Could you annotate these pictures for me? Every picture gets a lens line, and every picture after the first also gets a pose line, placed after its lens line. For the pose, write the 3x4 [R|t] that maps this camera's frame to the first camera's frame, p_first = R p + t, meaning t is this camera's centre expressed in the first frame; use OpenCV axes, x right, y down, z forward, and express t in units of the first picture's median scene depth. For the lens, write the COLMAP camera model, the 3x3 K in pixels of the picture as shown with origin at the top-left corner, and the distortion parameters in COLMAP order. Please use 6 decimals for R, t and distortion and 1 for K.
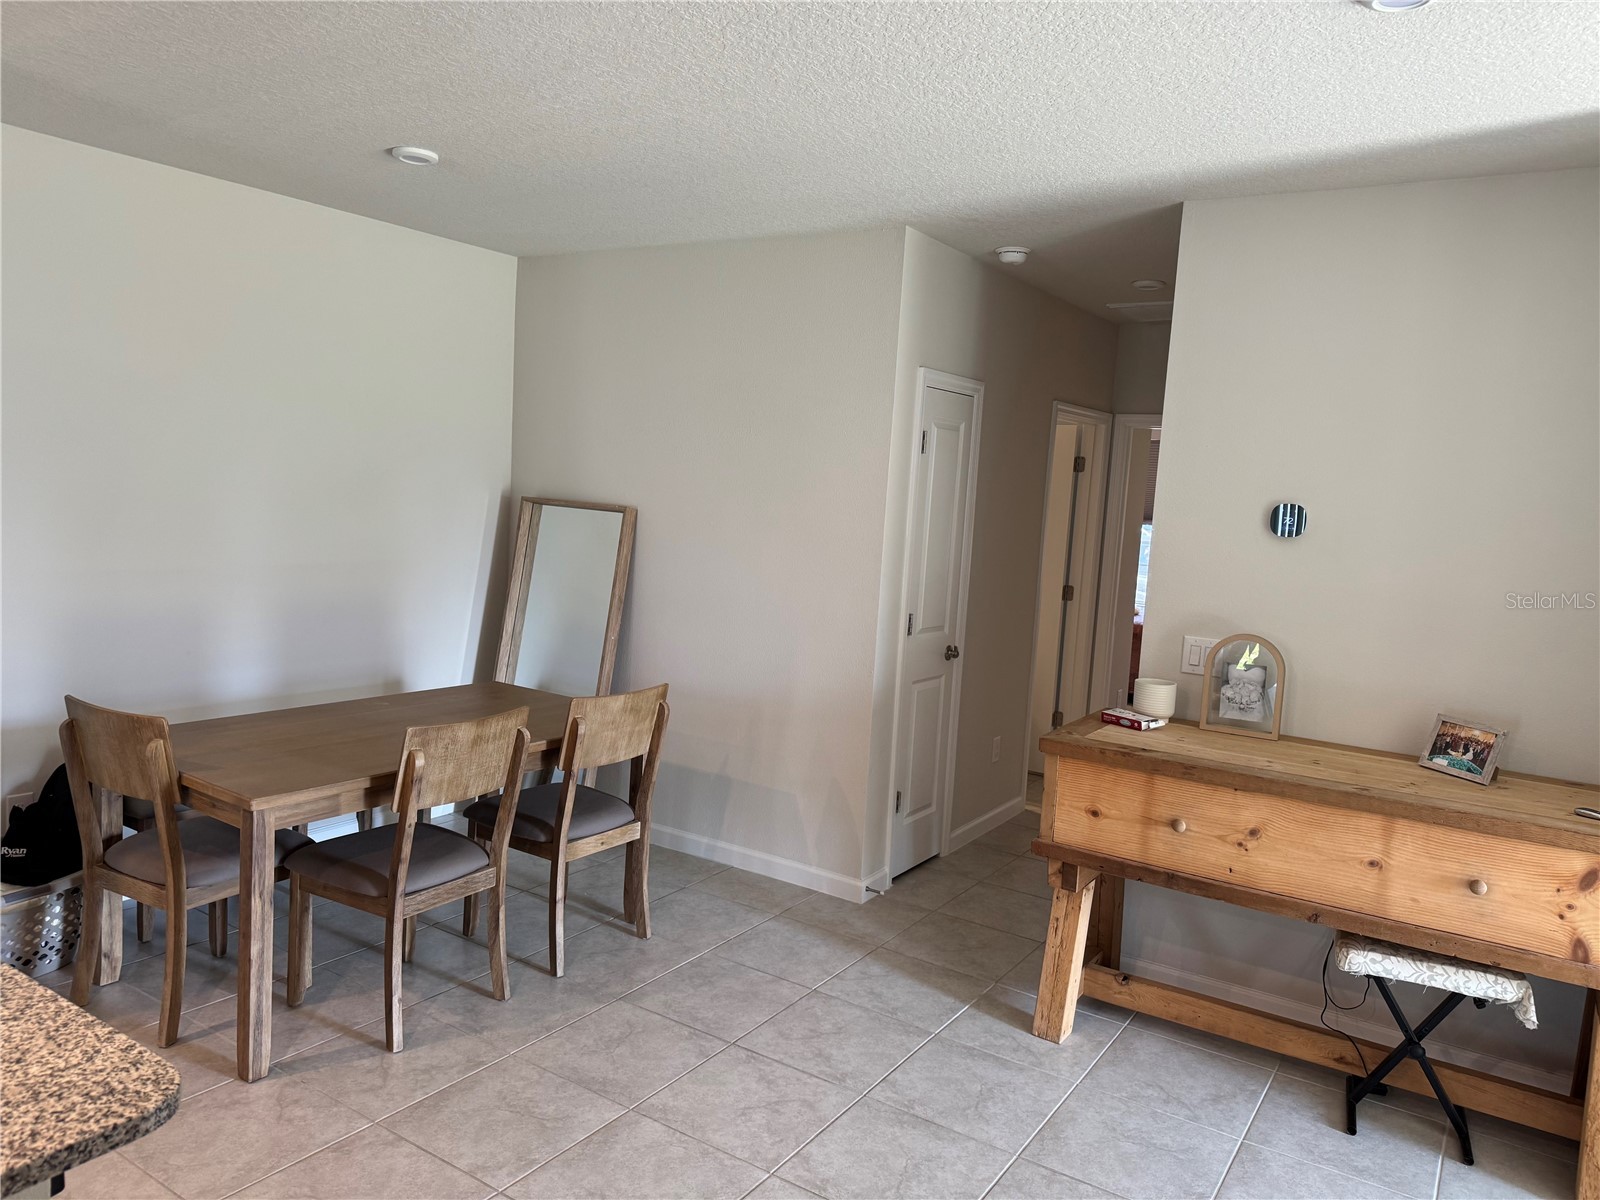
lens RADIAL K [[1131.2, 0, 800.0], [0, 1131.2, 600.0], [0, 0, 1]] dist [0.000125, -0.000302]
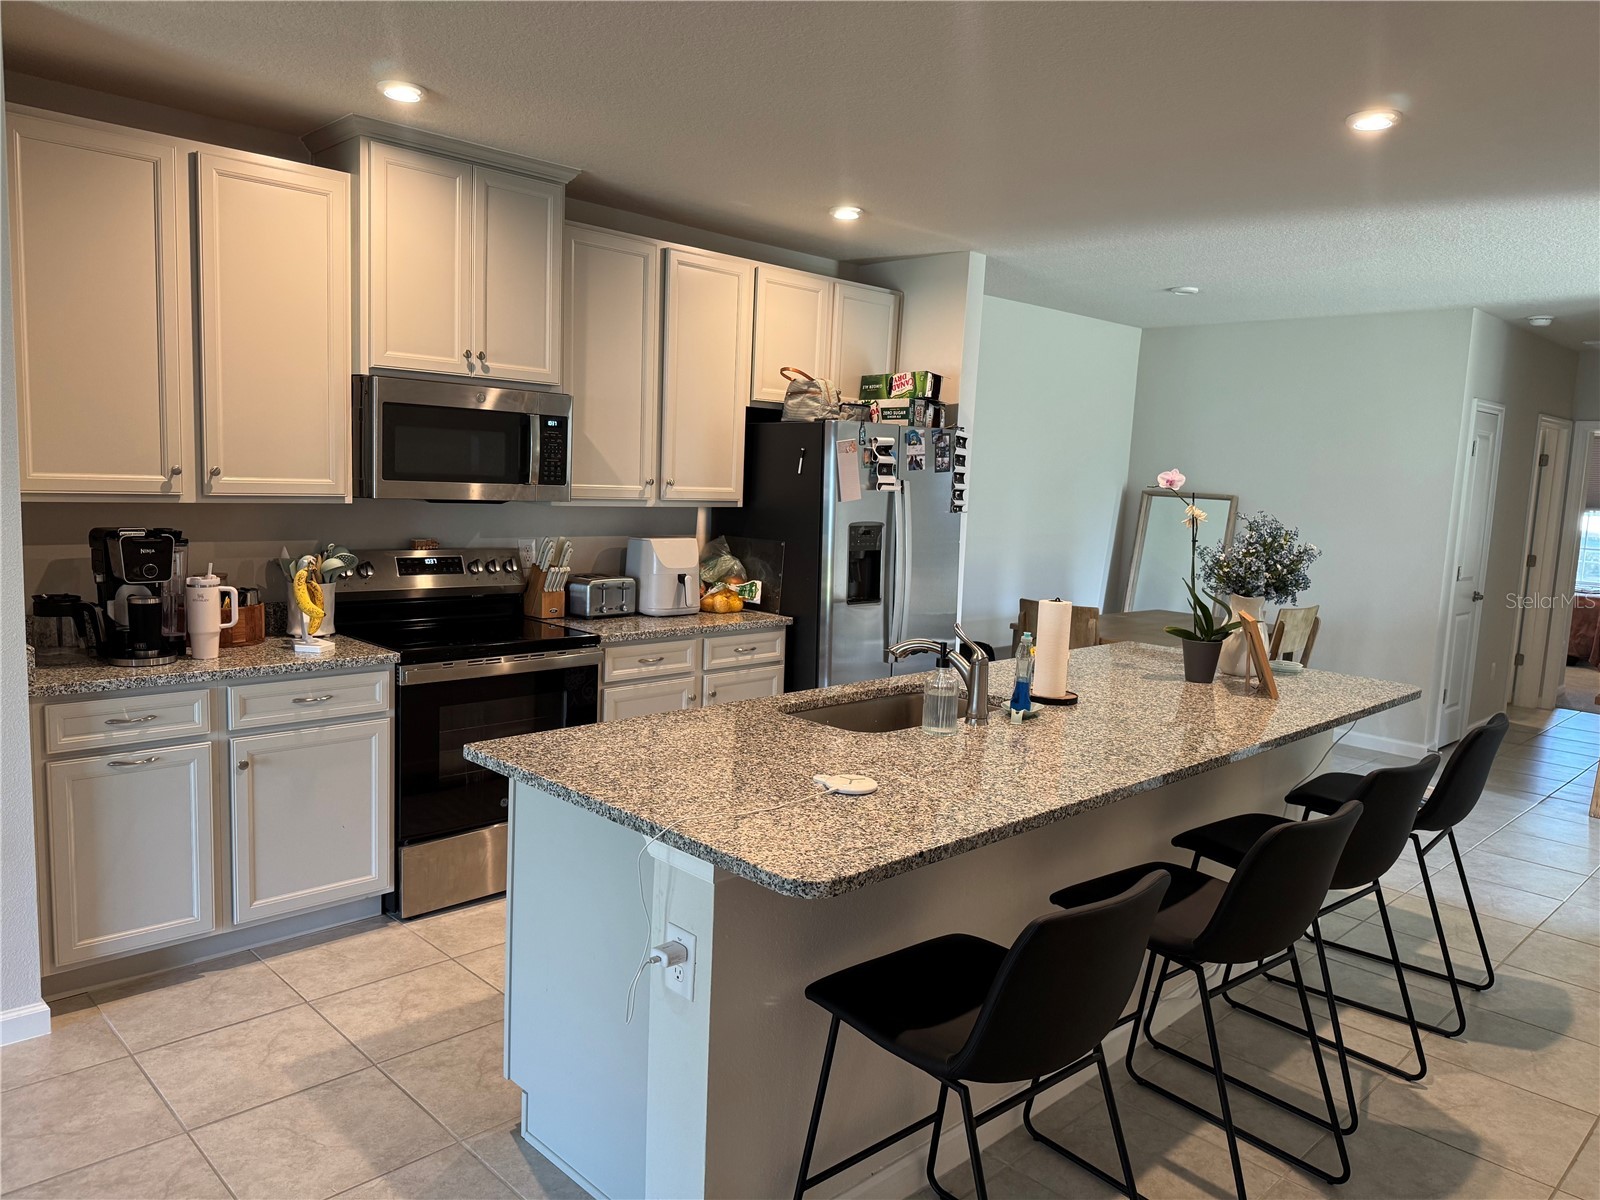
lens RADIAL K [[1121.9, 0, 800.0], [0, 1121.9, 600.0], [0, 0, 1]] dist [0.111198, -0.155620]
pose [[0.978159, 0.007387, -0.207726, -0.609426], [-0.006443, 0.999966, 0.005220, 0.075453], [0.207757, -0.003768, 0.978173, -0.891556]]
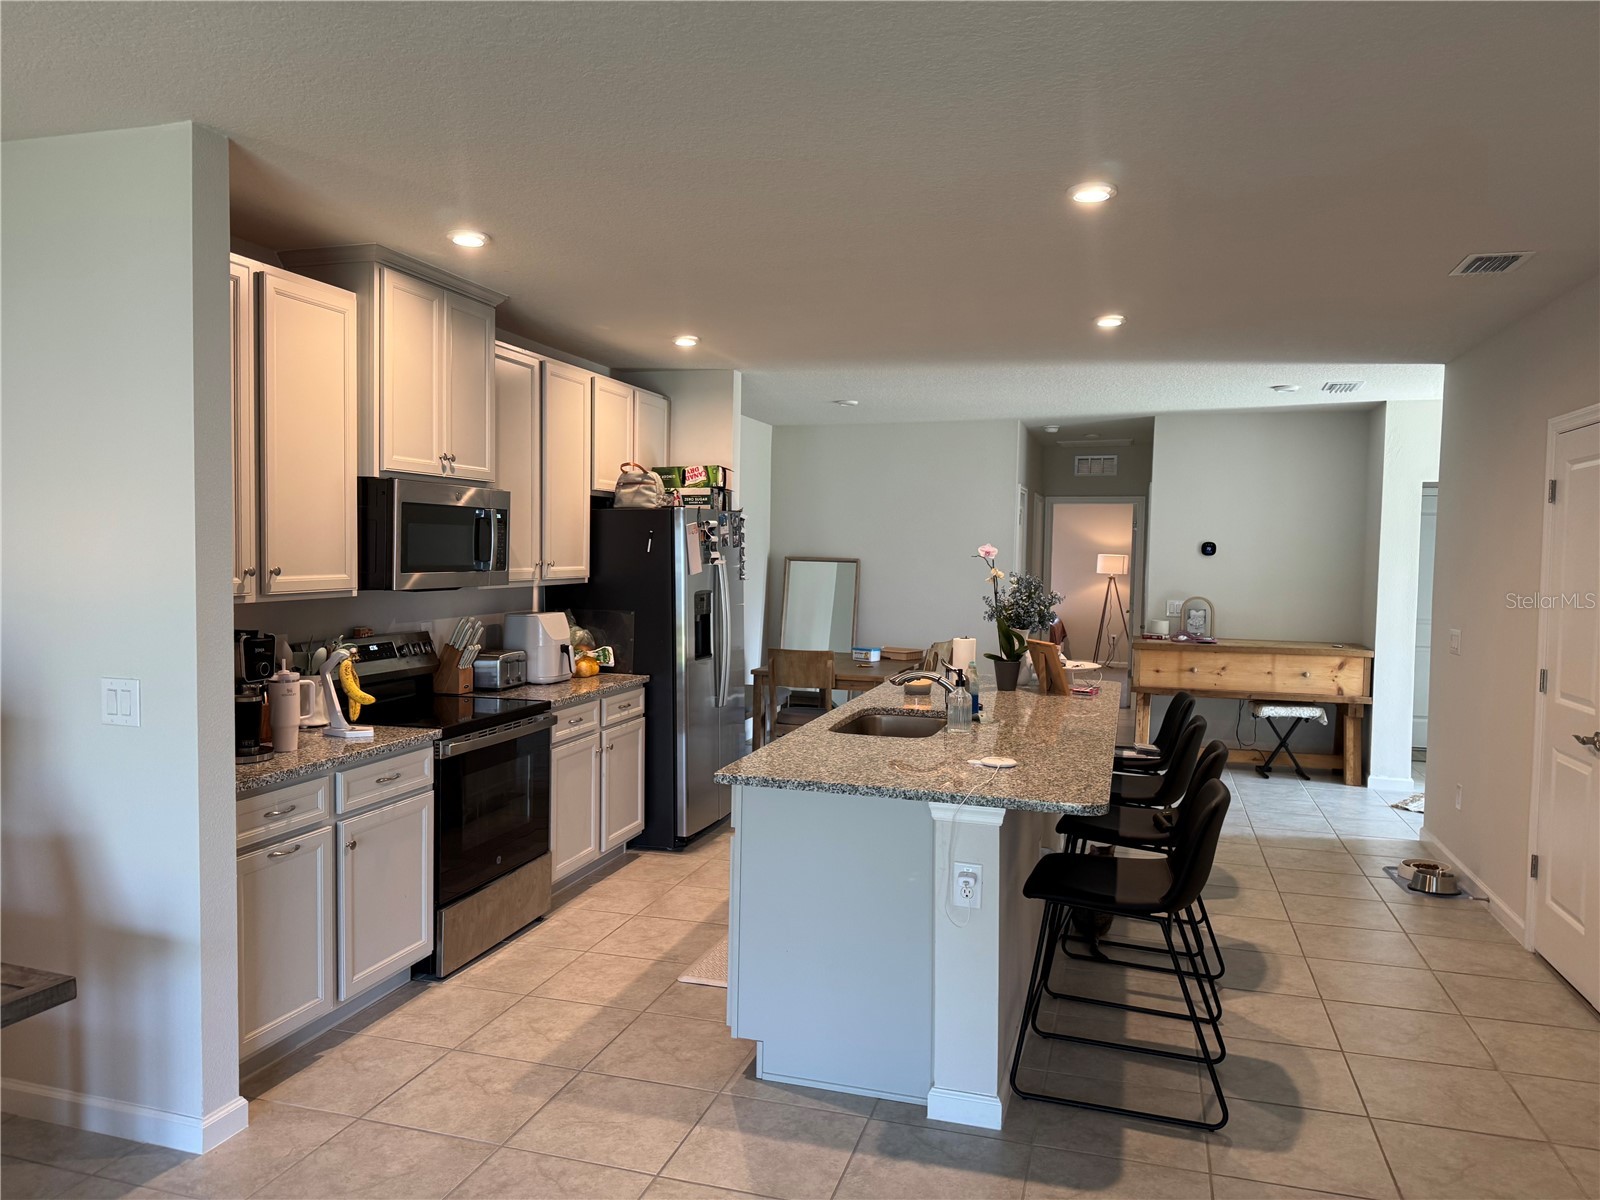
lens RADIAL K [[1121.9, 0, 800.0], [0, 1121.9, 600.0], [0, 0, 1]] dist [0.111198, -0.155620]
pose [[0.955408, -0.057461, 0.289645, -1.223875], [0.070108, 0.996978, -0.033469, 0.064222], [-0.286846, 0.052282, 0.956549, -1.179239]]
